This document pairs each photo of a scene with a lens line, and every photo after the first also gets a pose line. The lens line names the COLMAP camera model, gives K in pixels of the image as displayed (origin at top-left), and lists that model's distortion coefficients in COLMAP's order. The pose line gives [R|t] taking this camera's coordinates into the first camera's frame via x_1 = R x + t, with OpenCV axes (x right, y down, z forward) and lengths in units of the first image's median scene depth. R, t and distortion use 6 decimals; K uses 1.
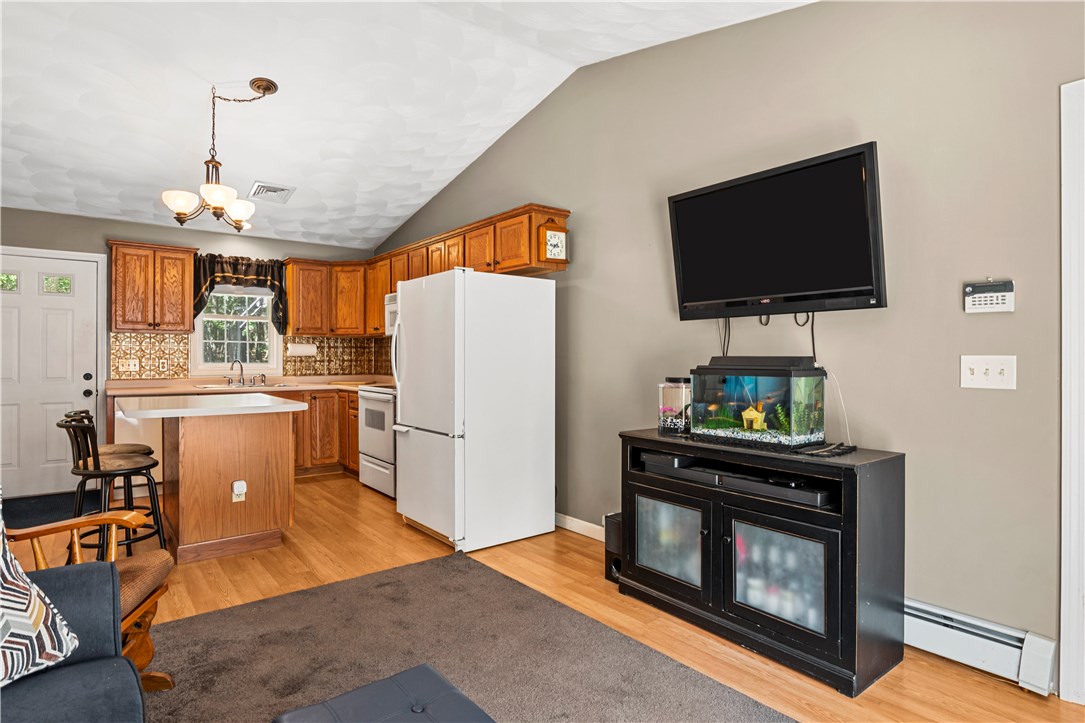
lens RADIAL K [[581.9, 0, 549.6], [0, 581.9, 358.2], [0, 0, 1]] dist [-0.024835, 0.005812]
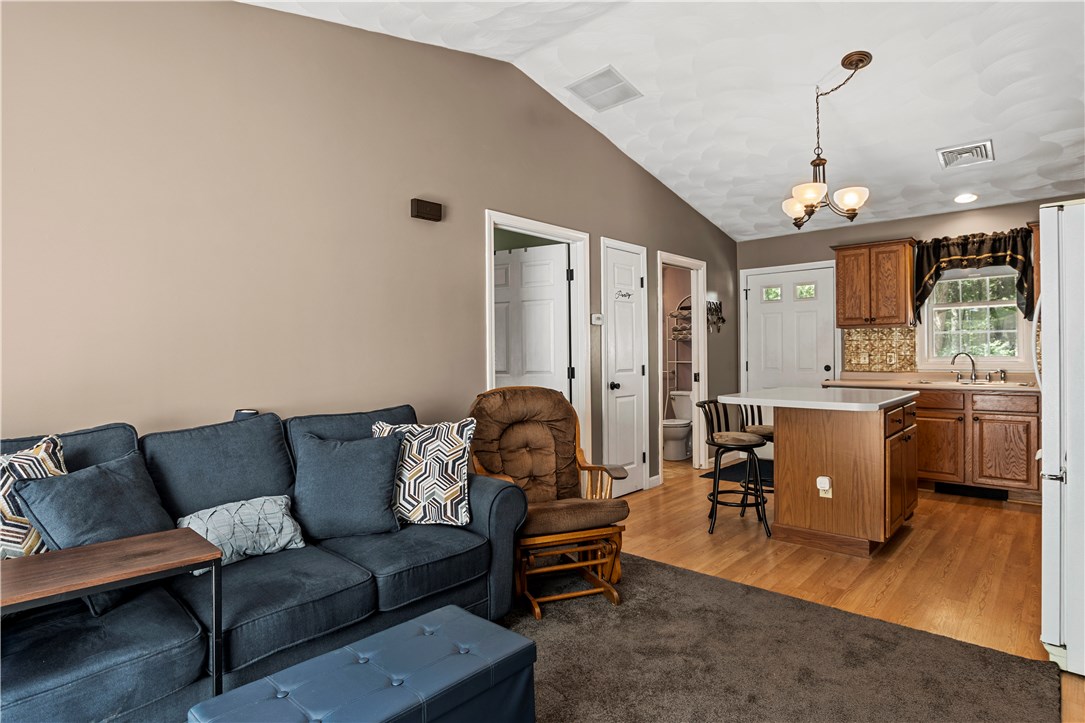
lens RADIAL K [[581.9, 0, 536.1], [0, 581.9, 354.6], [0, 0, 1]] dist [-0.024835, 0.005812]
pose [[0.137387, 0.000655, -0.990517, 0.261470], [0.008666, 0.999961, 0.001863, -0.002218], [0.990480, -0.008840, 0.137376, 0.262425]]
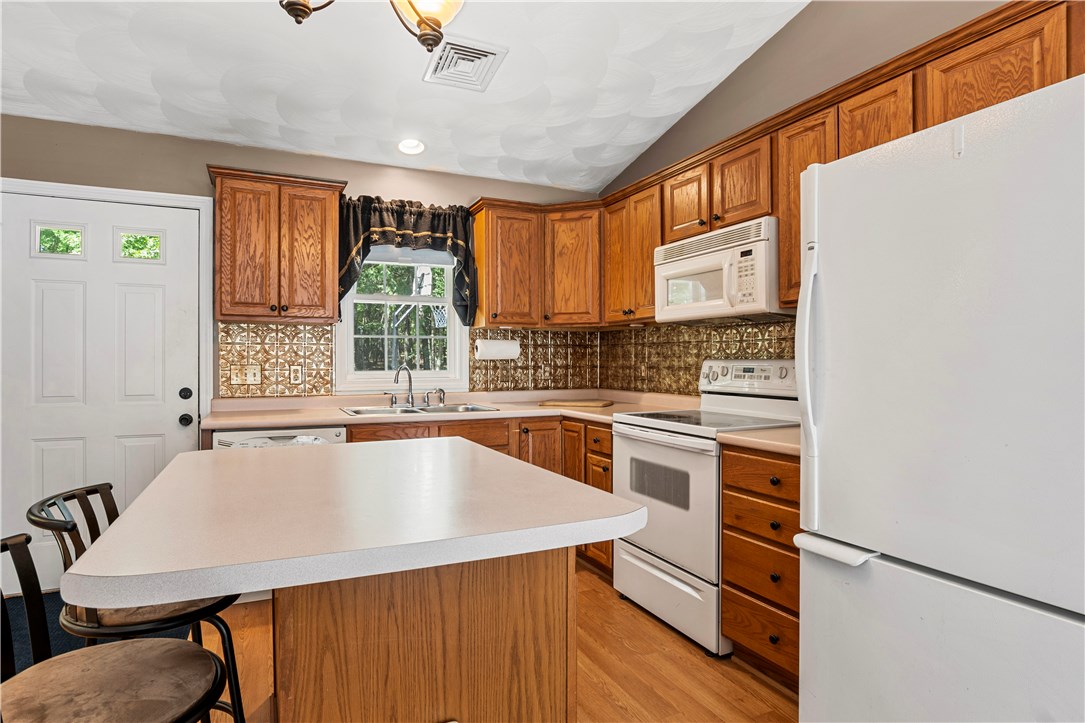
lens RADIAL K [[581.9, 0, 540.9], [0, 581.9, 364.5], [0, 0, 1]] dist [-0.024835, 0.005812]
pose [[0.972938, -0.000641, -0.231064, -0.283683], [0.001585, 0.999991, 0.003900, -0.001111], [0.231059, -0.004161, 0.972931, 0.478243]]
